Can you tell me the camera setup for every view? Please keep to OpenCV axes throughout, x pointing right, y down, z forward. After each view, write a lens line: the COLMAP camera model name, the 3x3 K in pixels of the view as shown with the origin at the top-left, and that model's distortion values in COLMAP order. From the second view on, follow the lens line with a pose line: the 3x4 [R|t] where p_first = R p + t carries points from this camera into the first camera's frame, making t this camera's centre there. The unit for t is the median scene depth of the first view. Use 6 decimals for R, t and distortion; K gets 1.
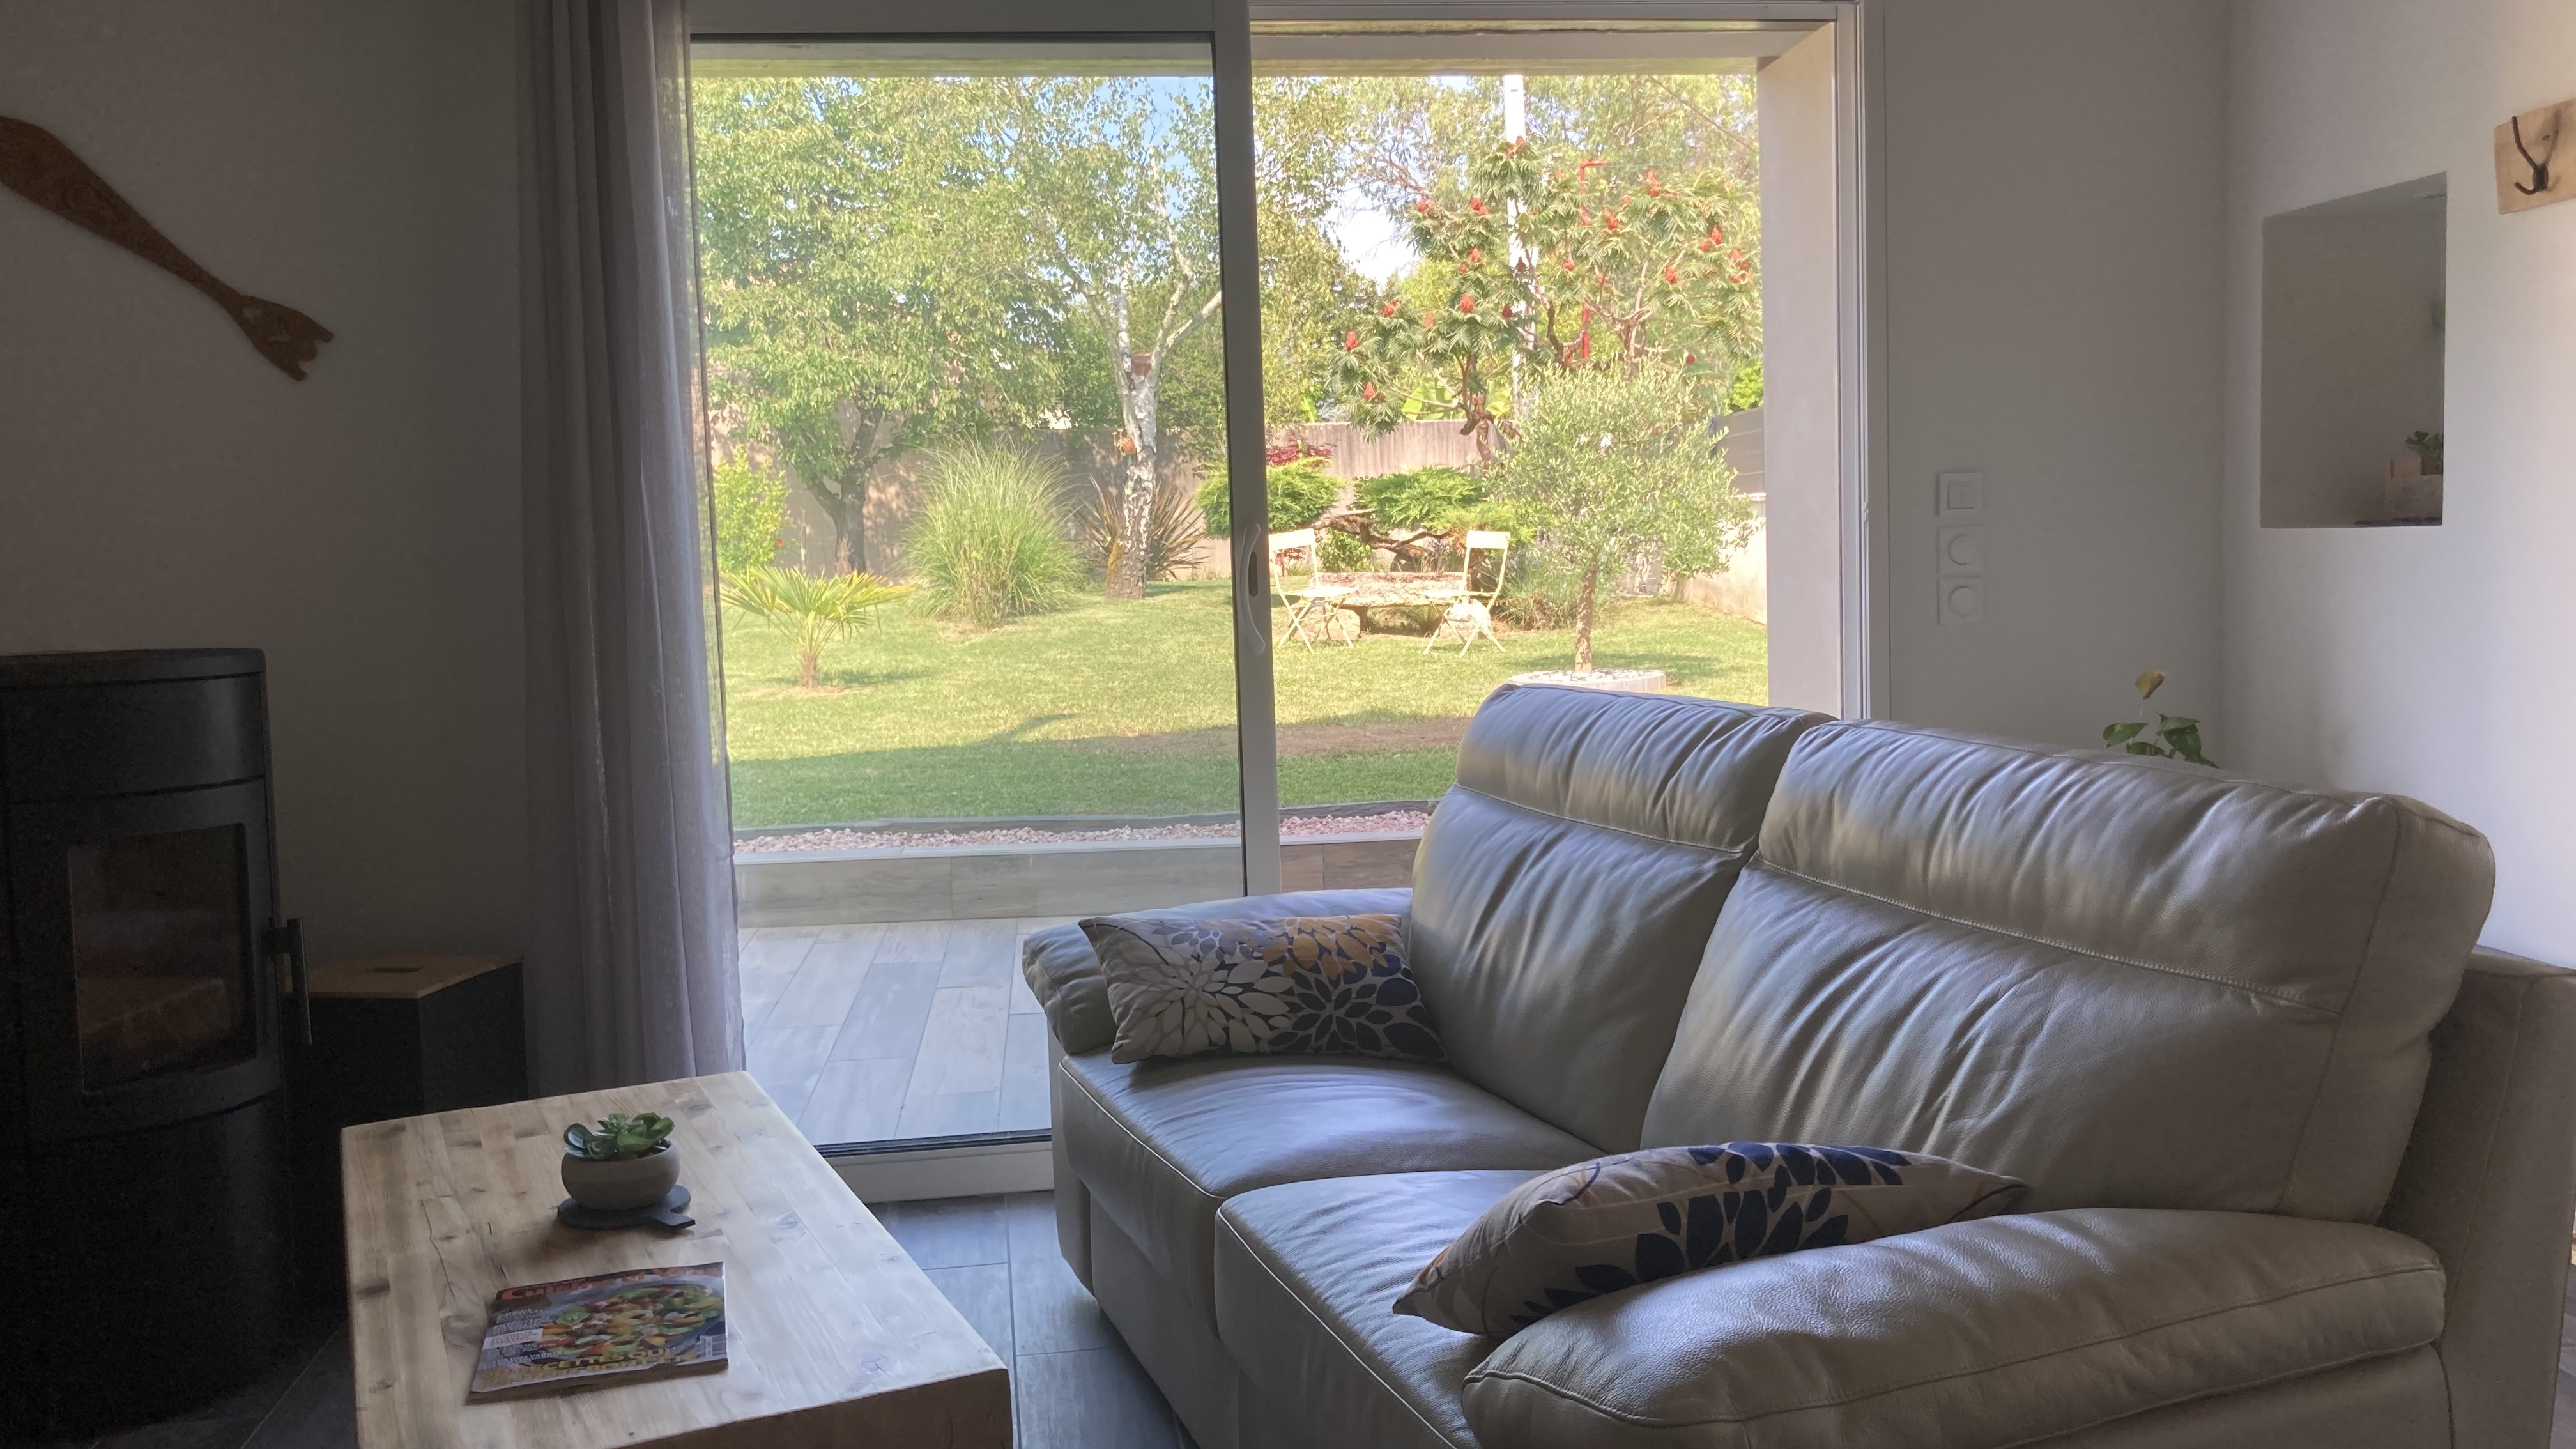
lens RADIAL K [[2145.5, 0, 1279.6], [0, 2145.5, 706.9], [0, 0, 1]] dist [0.025486, -0.021507]
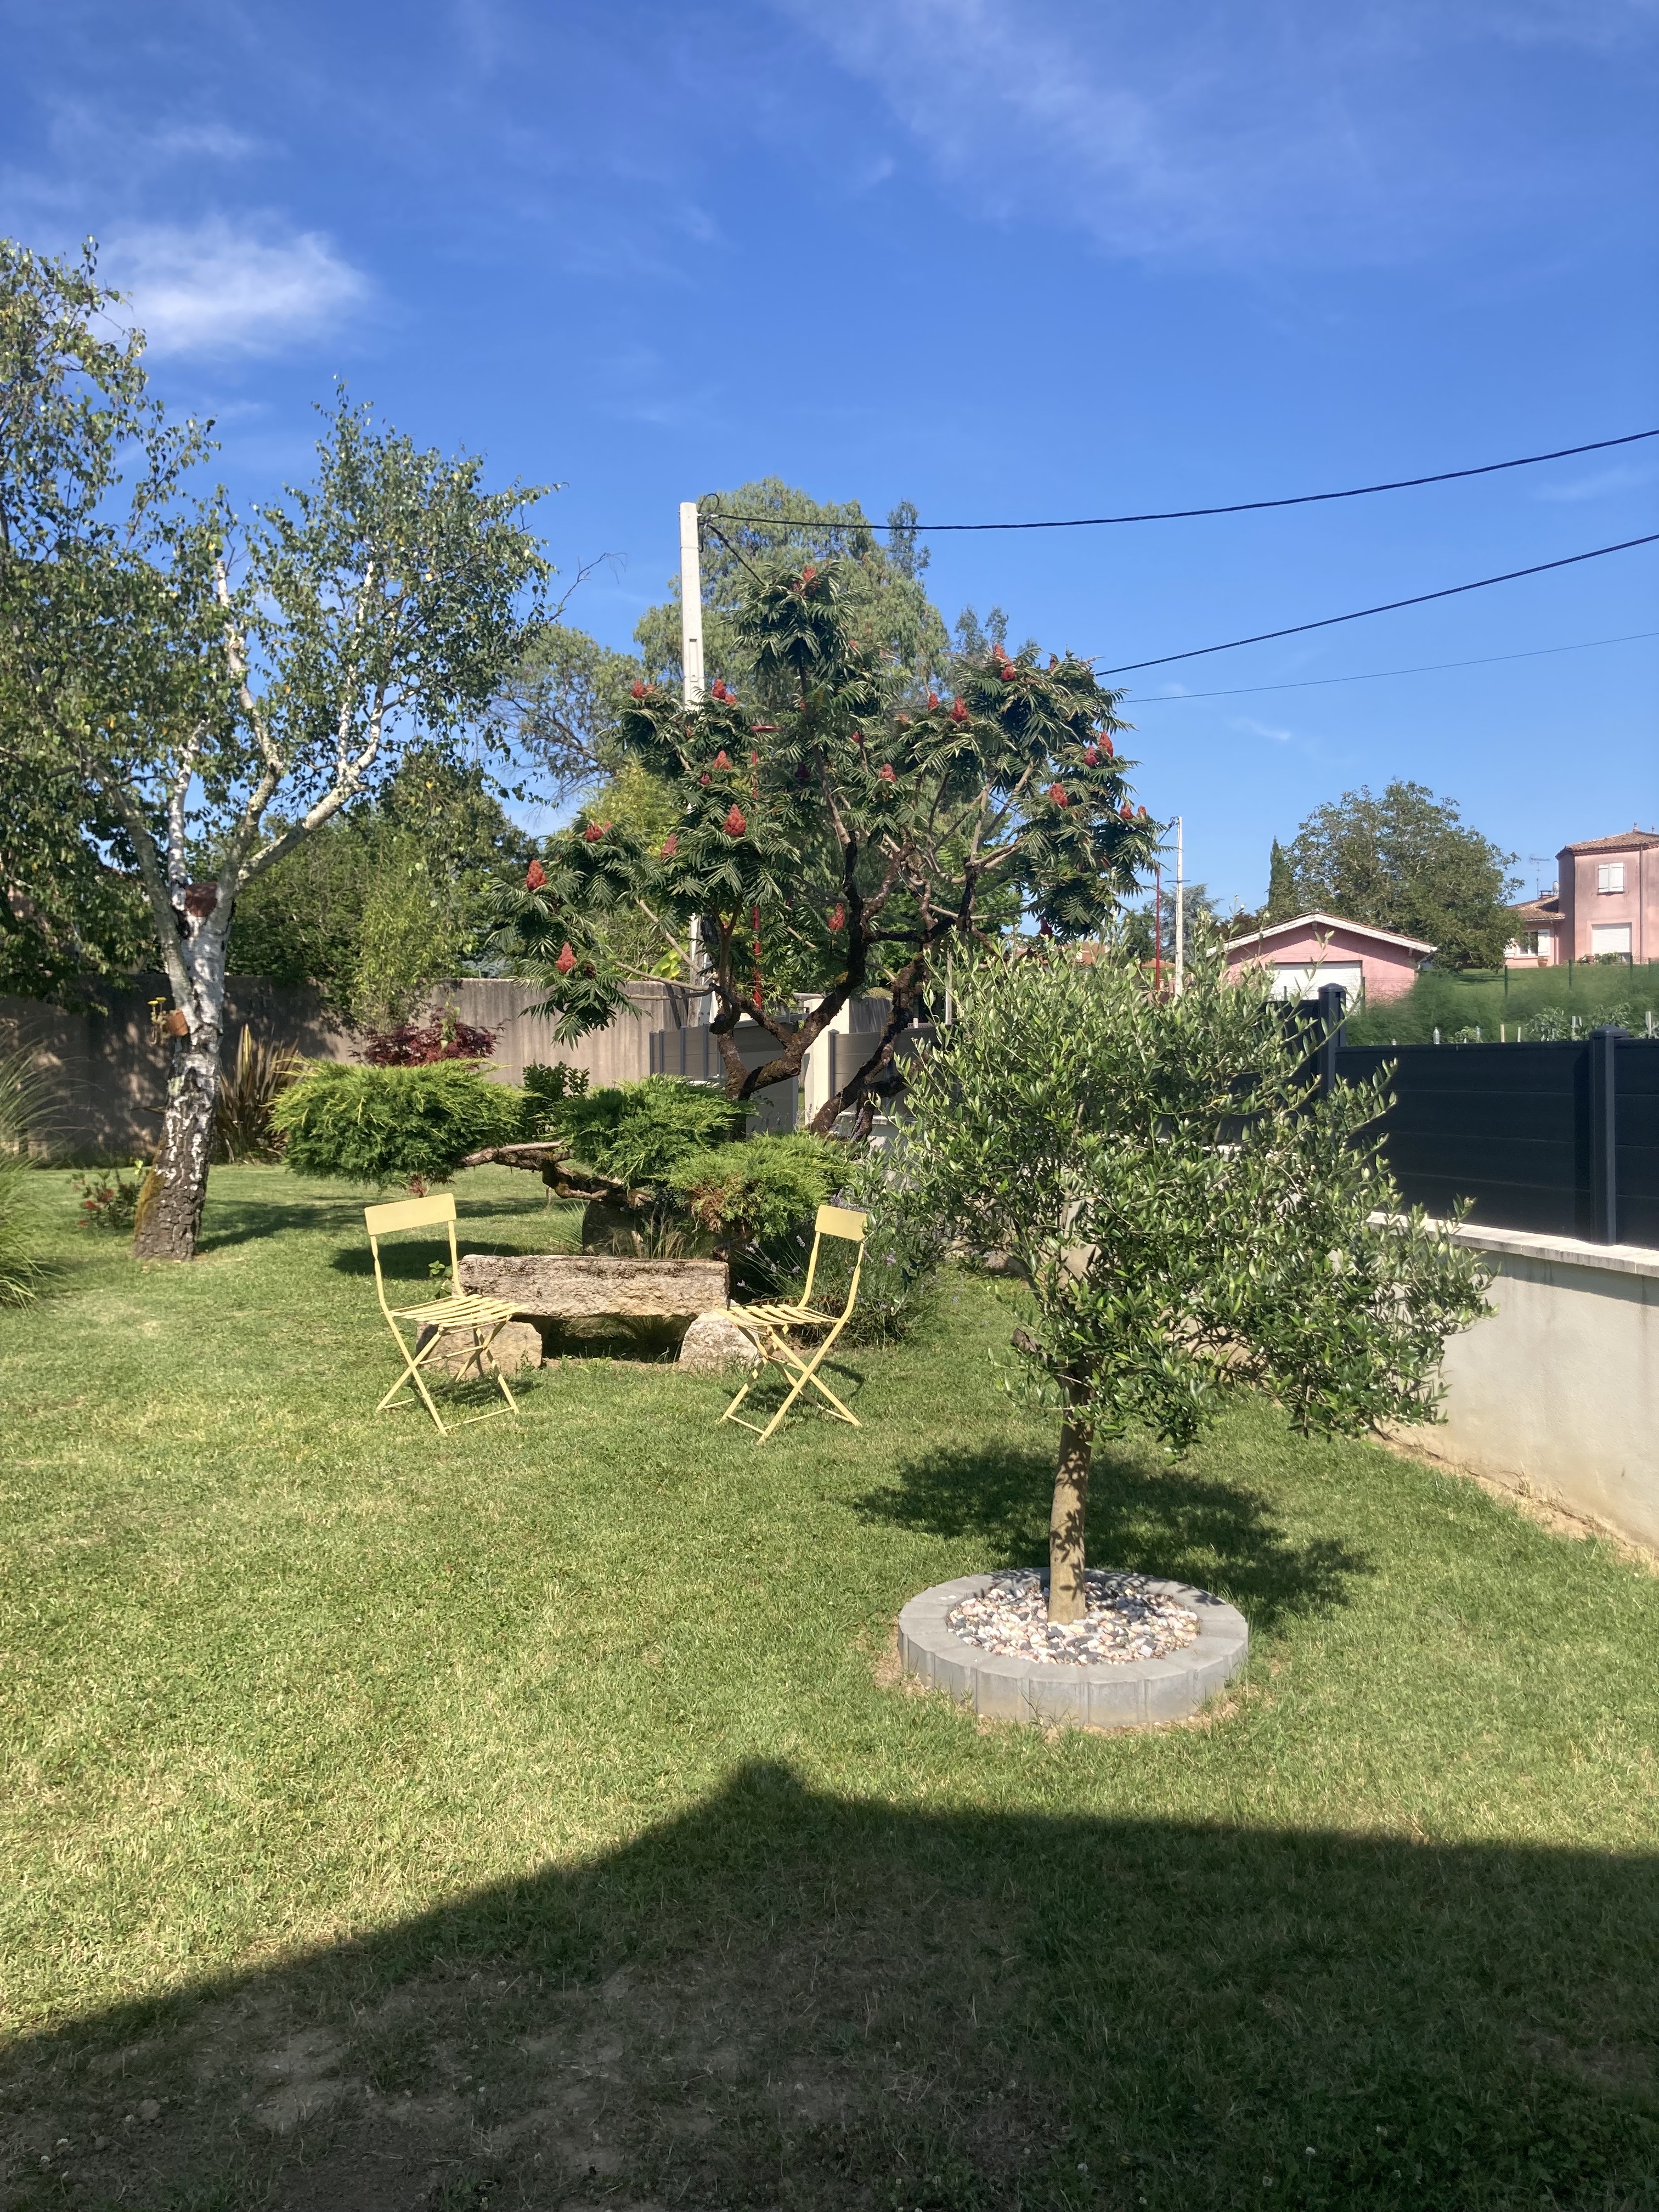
lens RADIAL K [[1810.8, 0, 840.6], [0, 1810.8, 1129.6], [0, 0, 1]] dist [0.030936, -0.043736]
pose [[0.975759, 0.021732, 0.217767, 0.007094], [-0.011374, 0.998749, -0.048704, -0.074009], [-0.218553, 0.045046, 0.974785, 0.484904]]
